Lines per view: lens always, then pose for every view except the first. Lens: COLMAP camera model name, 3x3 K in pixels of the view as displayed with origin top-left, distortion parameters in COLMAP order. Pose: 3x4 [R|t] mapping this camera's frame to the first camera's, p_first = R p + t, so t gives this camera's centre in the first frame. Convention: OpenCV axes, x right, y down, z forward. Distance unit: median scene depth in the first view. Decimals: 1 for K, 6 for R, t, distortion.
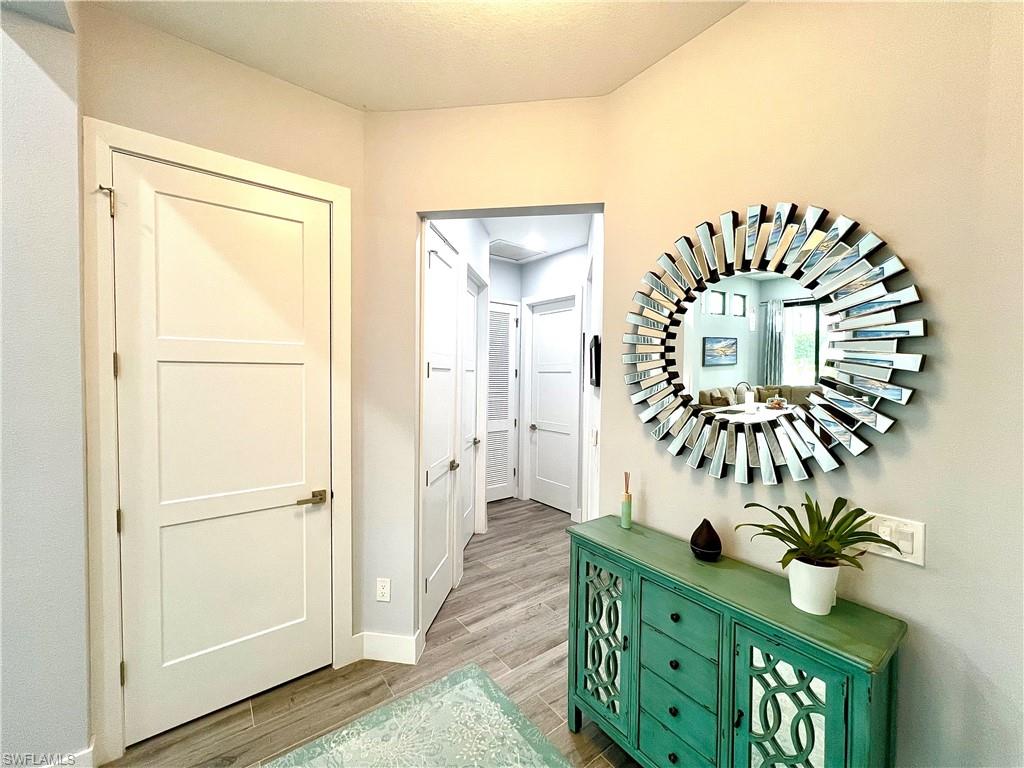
lens RADIAL K [[410.1, 0, 512.0], [0, 410.1, 384.0], [0, 0, 1]] dist [0.000522, 0.000148]
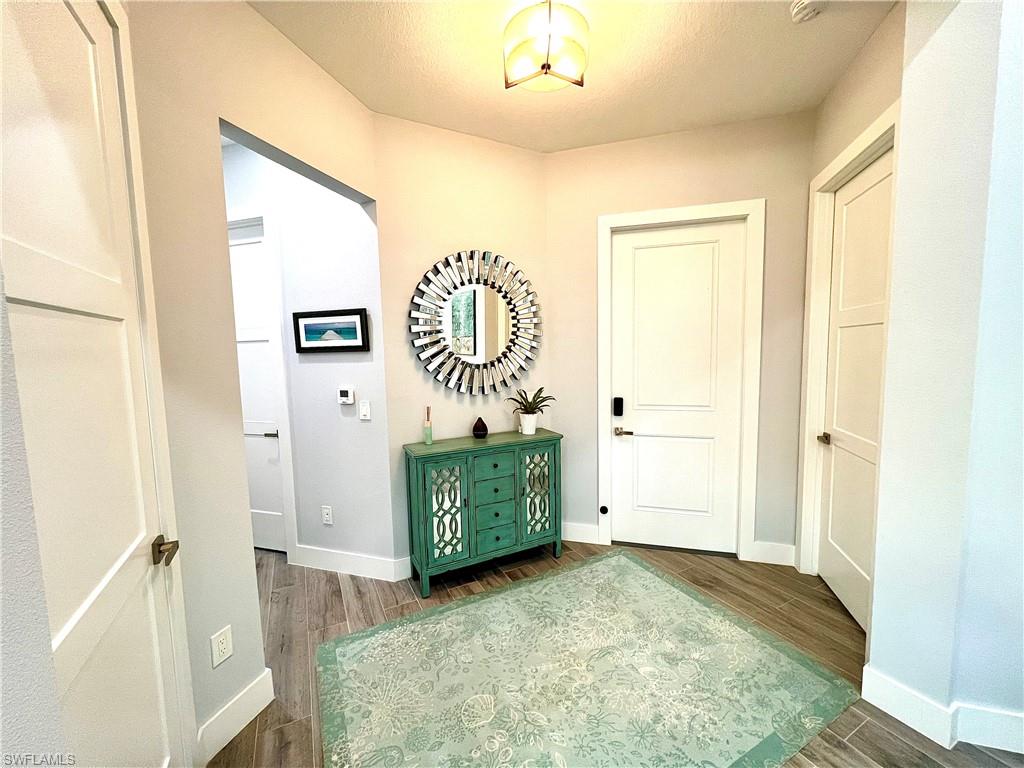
lens RADIAL K [[410.1, 0, 512.0], [0, 410.1, 384.0], [0, 0, 1]] dist [0.000522, 0.000148]
pose [[0.168657, -0.105925, 0.979967, -1.210782], [0.056369, 0.993618, 0.097699, 0.006379], [-0.984062, 0.038762, 0.173552, 0.494208]]
